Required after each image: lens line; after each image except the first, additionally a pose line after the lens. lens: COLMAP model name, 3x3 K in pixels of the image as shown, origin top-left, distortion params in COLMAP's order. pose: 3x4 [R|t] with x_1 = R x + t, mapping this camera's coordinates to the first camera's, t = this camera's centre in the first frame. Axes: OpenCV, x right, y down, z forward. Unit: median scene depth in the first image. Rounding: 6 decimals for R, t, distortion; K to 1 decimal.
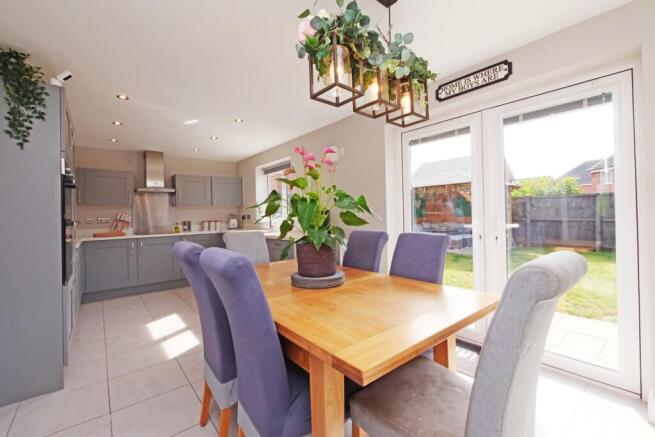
lens RADIAL K [[280.7, 0, 327.9], [0, 280.7, 212.8], [0, 0, 1]] dist [-0.002885, -0.000536]
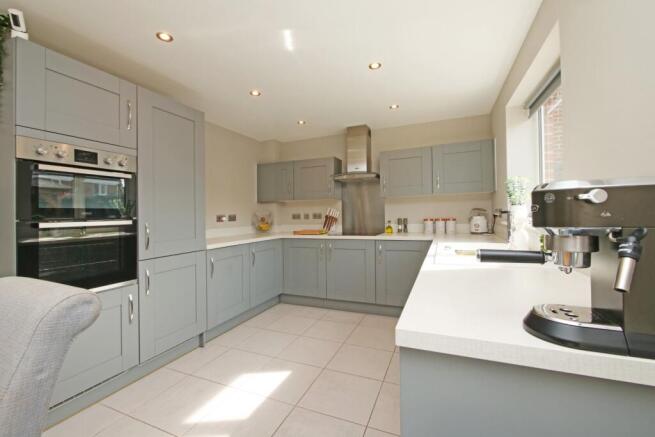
lens RADIAL K [[280.7, 0, 327.9], [0, 280.7, 212.8], [0, 0, 1]] dist [-0.002885, -0.000536]
pose [[0.462798, 0.008820, -0.886420, 0.022219], [0.013711, 0.999760, 0.017107, 0.001793], [0.886358, -0.020071, 0.462566, 0.570960]]
